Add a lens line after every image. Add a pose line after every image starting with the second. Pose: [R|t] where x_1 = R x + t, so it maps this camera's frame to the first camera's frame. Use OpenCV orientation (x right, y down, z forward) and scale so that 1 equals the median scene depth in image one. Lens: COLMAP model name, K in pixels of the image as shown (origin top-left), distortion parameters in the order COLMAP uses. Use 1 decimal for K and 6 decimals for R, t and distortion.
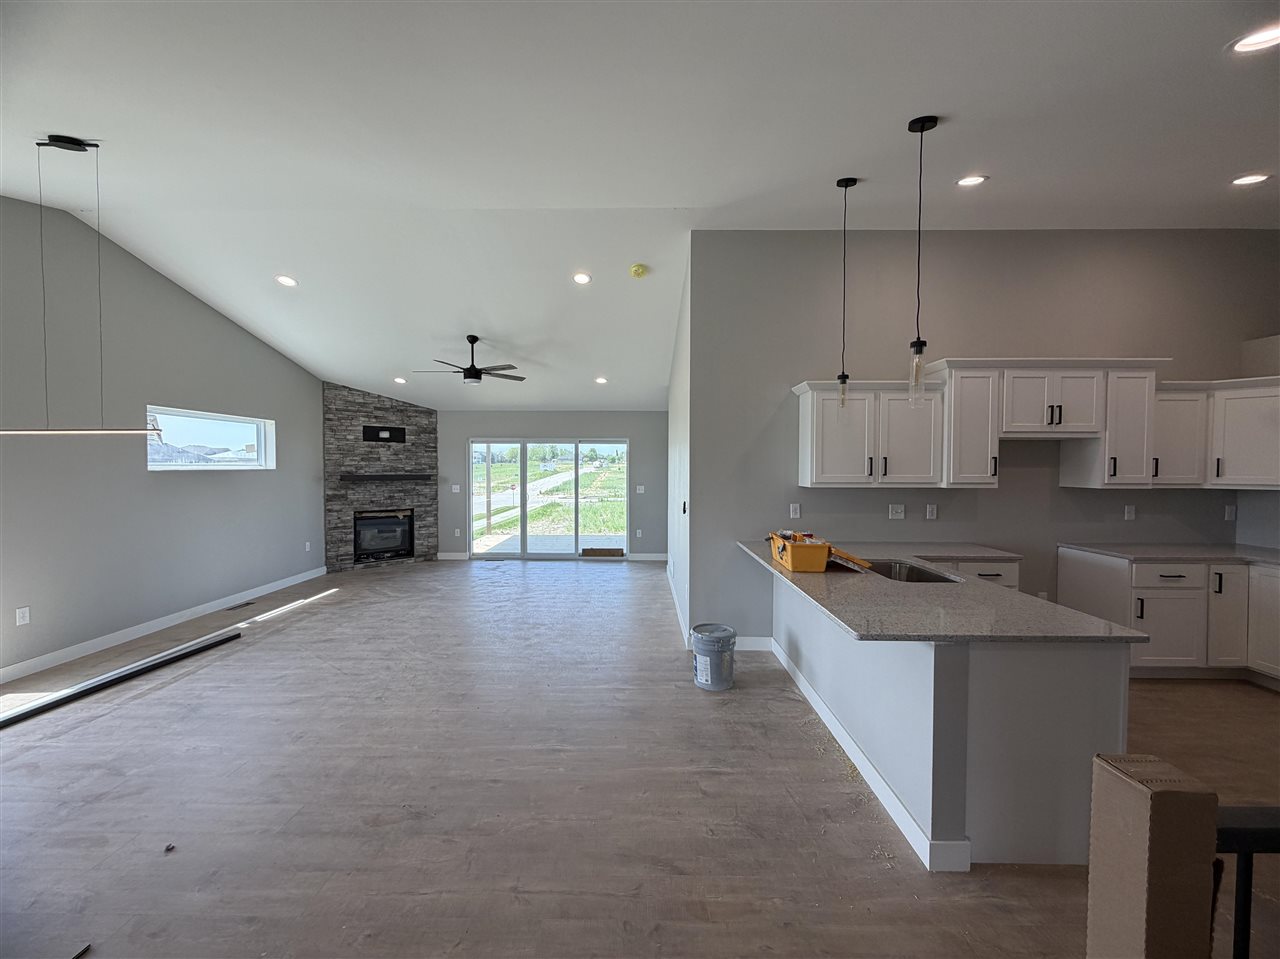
lens RADIAL K [[512.2, 0, 637.0], [0, 512.2, 476.5], [0, 0, 1]] dist [0.001513, 0.000013]
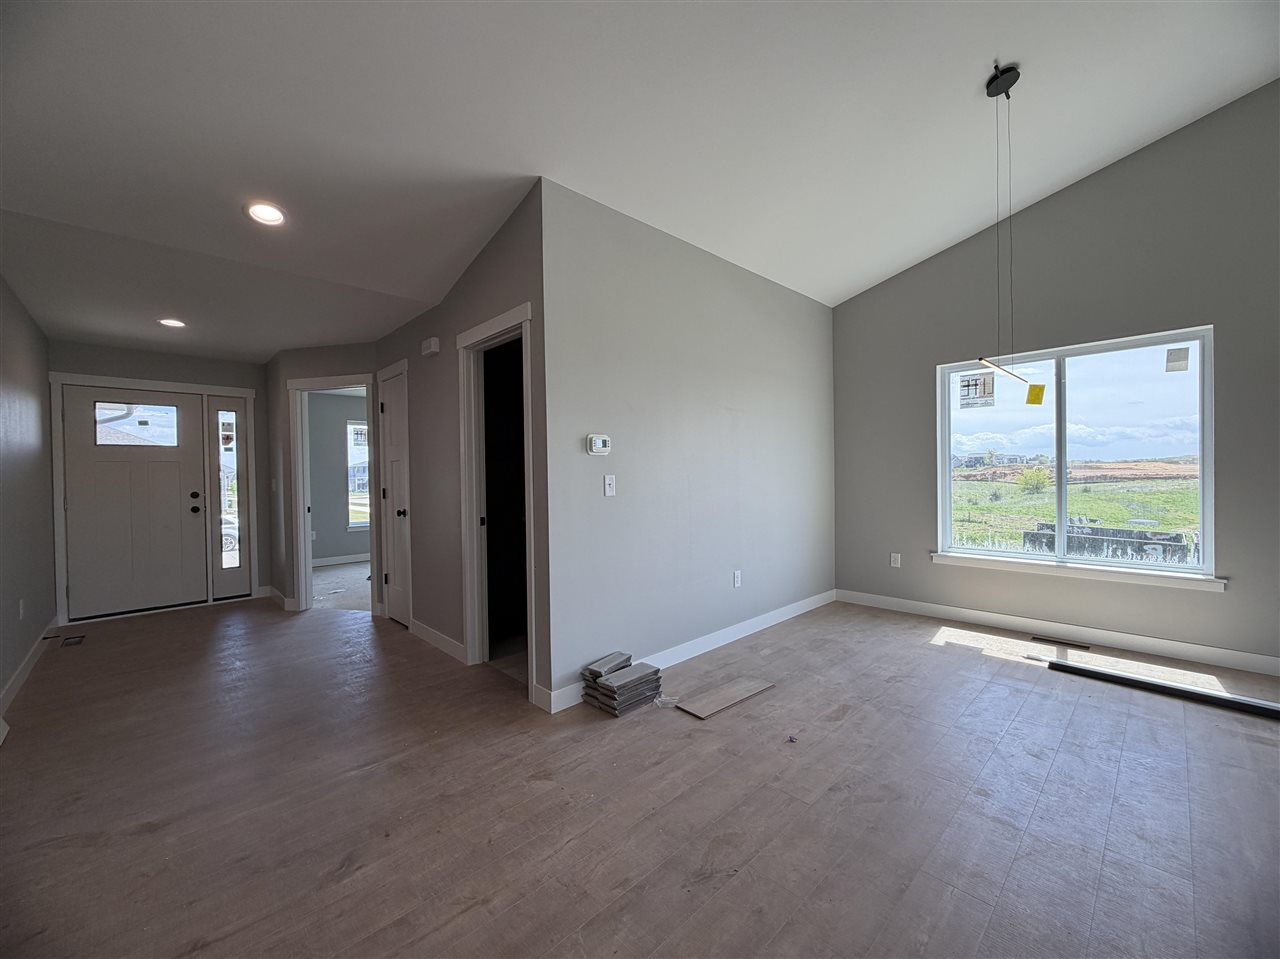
lens RADIAL K [[512.2, 0, 638.1], [0, 512.2, 477.7], [0, 0, 1]] dist [0.001513, 0.000013]
pose [[-0.718354, 0.015556, -0.695504, 0.031669], [0.002692, 0.999805, 0.019581, 0.030376], [0.695673, 0.012194, -0.718255, 0.407931]]
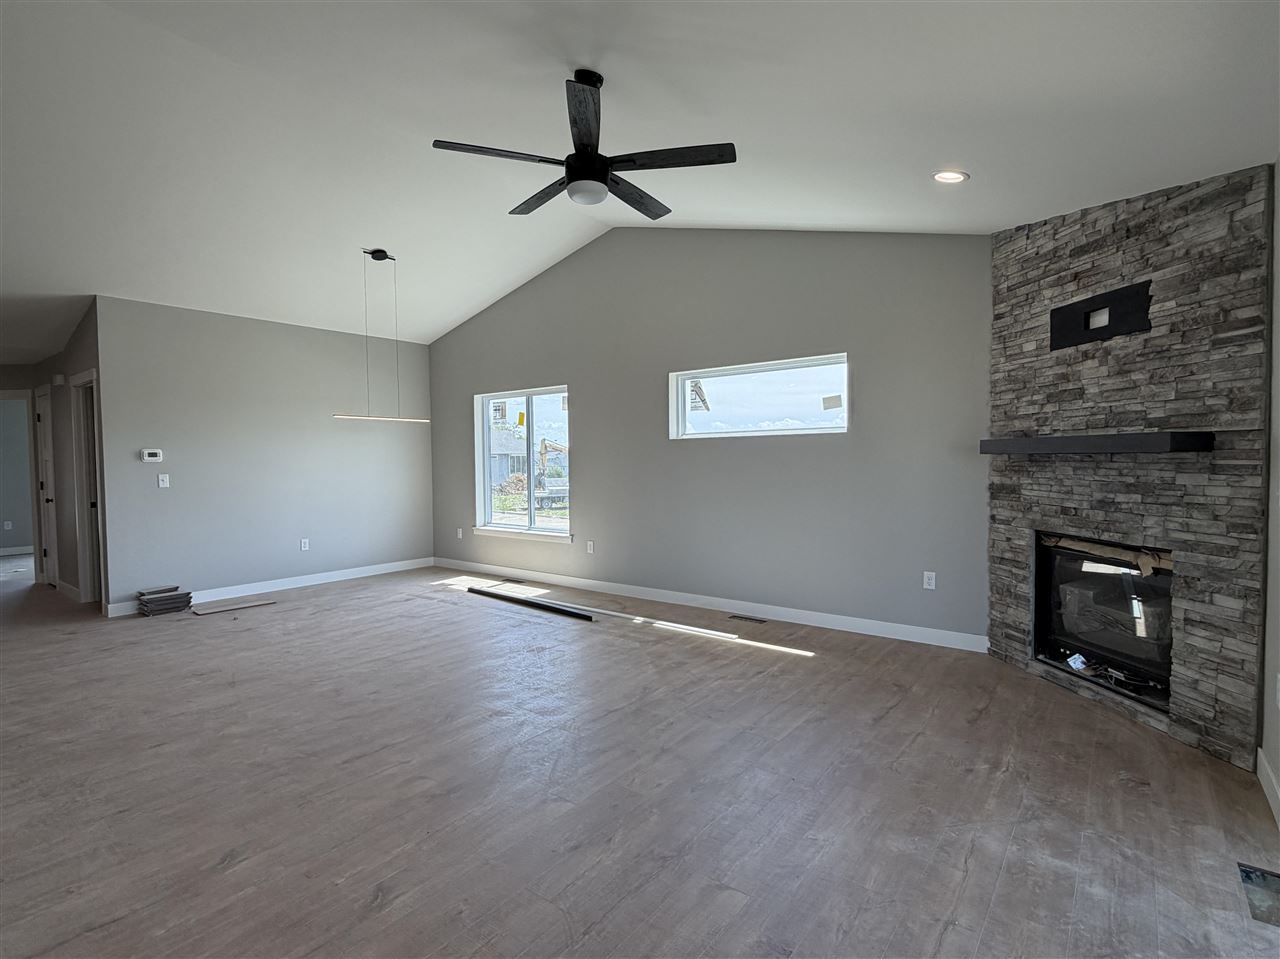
lens RADIAL K [[632.2, 0, 634.7], [0, 632.2, 479.8], [0, 0, 1]] dist [0.000610, -0.000690]
pose [[-0.610003, 0.031896, -0.791757, 0.033860], [-0.003304, 0.999078, 0.042794, 0.008465], [0.792393, 0.028721, -0.609335, 1.024762]]
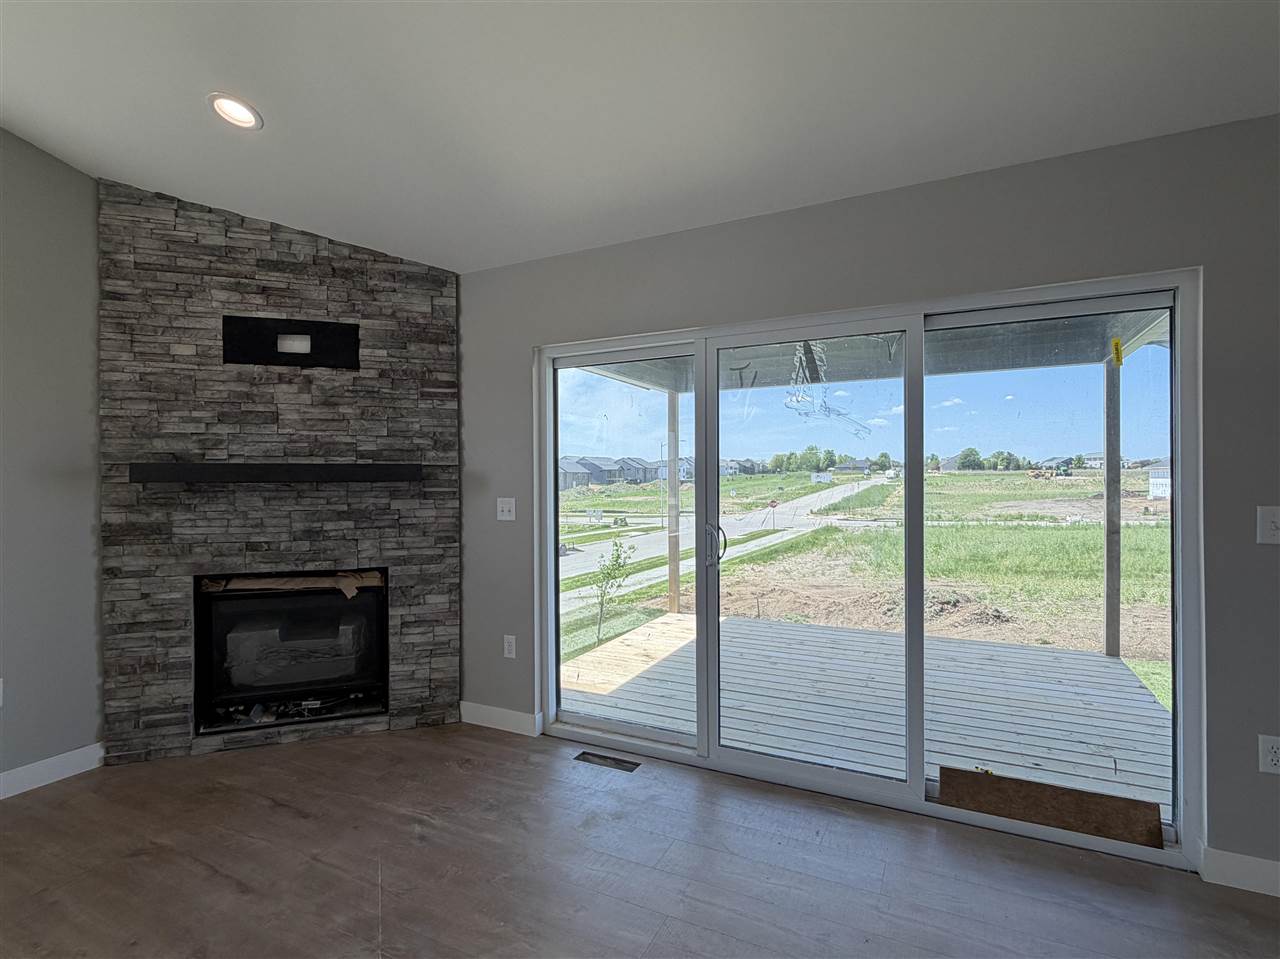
lens RADIAL K [[632.2, 0, 640.7], [0, 632.2, 480.3], [0, 0, 1]] dist [0.000610, -0.000690]
pose [[0.899211, -0.008153, -0.437440, -0.113302], [0.000657, 0.999850, -0.017284, 0.013830], [0.437515, 0.015254, 0.899082, 0.738330]]
